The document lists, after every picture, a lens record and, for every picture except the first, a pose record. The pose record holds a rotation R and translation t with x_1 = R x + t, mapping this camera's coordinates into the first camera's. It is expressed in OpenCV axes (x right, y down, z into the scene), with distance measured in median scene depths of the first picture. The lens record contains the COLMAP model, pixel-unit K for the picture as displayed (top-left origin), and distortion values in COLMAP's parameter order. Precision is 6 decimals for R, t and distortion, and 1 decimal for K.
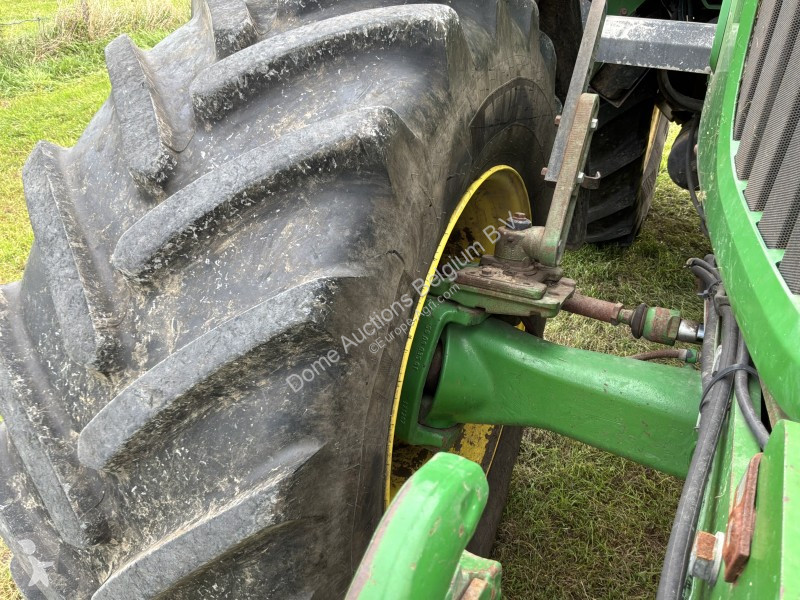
lens RADIAL K [[657.4, 0, 399.5], [0, 657.4, 298.1], [0, 0, 1]] dist [0.102305, -0.179595]
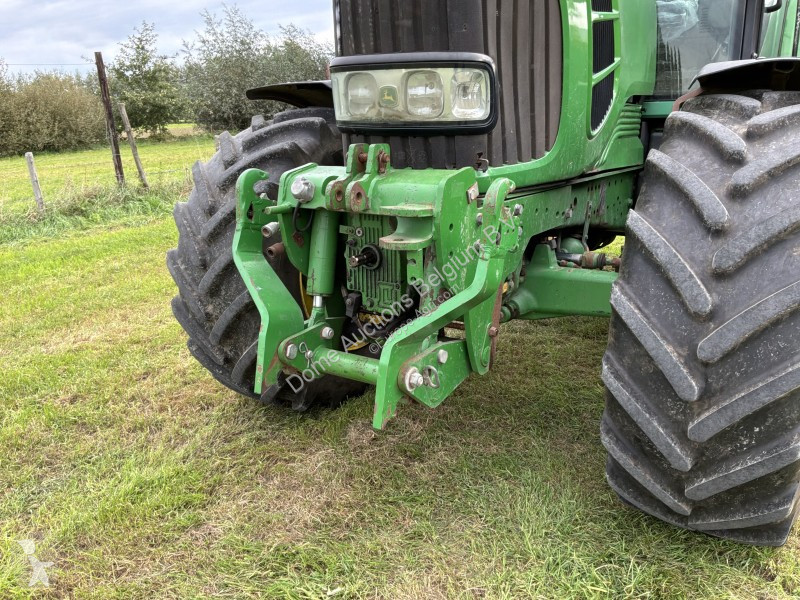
lens RADIAL K [[657.4, 0, 401.4], [0, 657.4, 300.3], [0, 0, 1]] dist [0.102305, -0.179595]
pose [[0.989294, 0.004887, -0.145852, 0.973784], [-0.037918, 0.973720, -0.224568, 1.188371], [0.140922, 0.227694, 0.963481, -1.936491]]
